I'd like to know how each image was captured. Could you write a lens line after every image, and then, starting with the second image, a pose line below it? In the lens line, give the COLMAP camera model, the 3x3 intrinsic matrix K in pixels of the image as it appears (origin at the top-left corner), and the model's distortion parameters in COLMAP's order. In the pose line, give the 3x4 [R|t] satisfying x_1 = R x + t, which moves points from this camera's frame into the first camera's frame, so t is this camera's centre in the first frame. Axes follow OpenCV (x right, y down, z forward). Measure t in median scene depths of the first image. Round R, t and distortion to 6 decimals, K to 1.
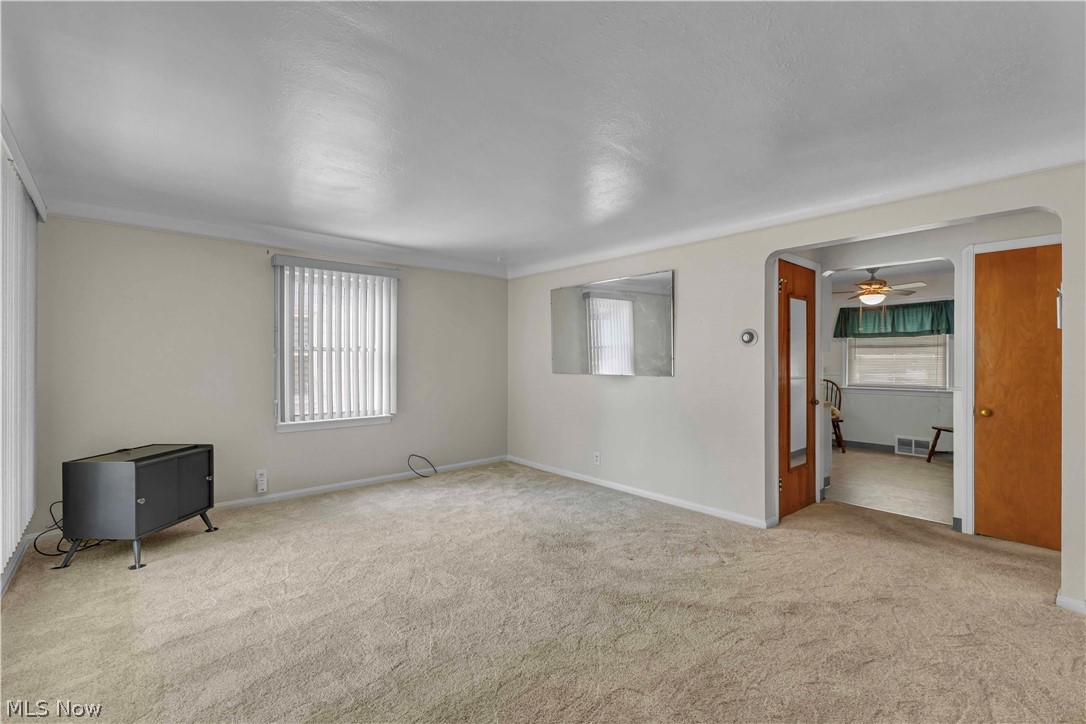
lens RADIAL K [[469.0, 0, 548.6], [0, 469.0, 358.6], [0, 0, 1]] dist [0.000522, -0.000065]
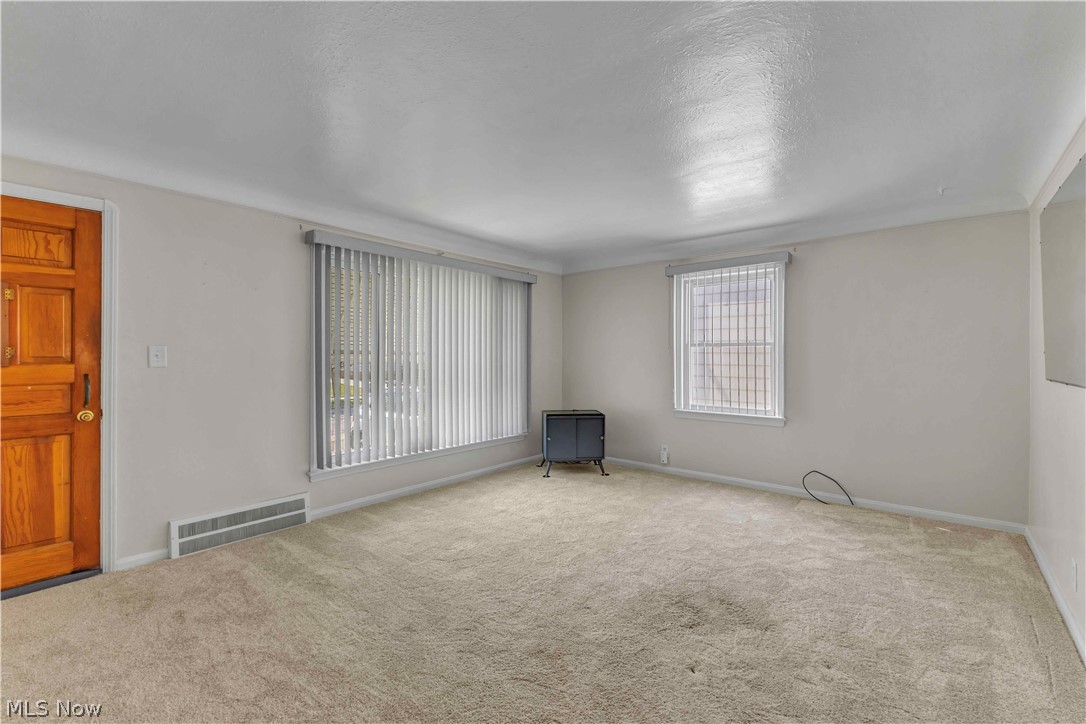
lens RADIAL K [[469.0, 0, 548.6], [0, 469.0, 358.6], [0, 0, 1]] dist [0.000522, -0.000065]
pose [[0.147237, 0.003348, -0.989096, 0.556014], [0.001137, 0.999993, 0.003554, 0.007390], [0.989101, -0.001648, 0.147232, 0.524608]]
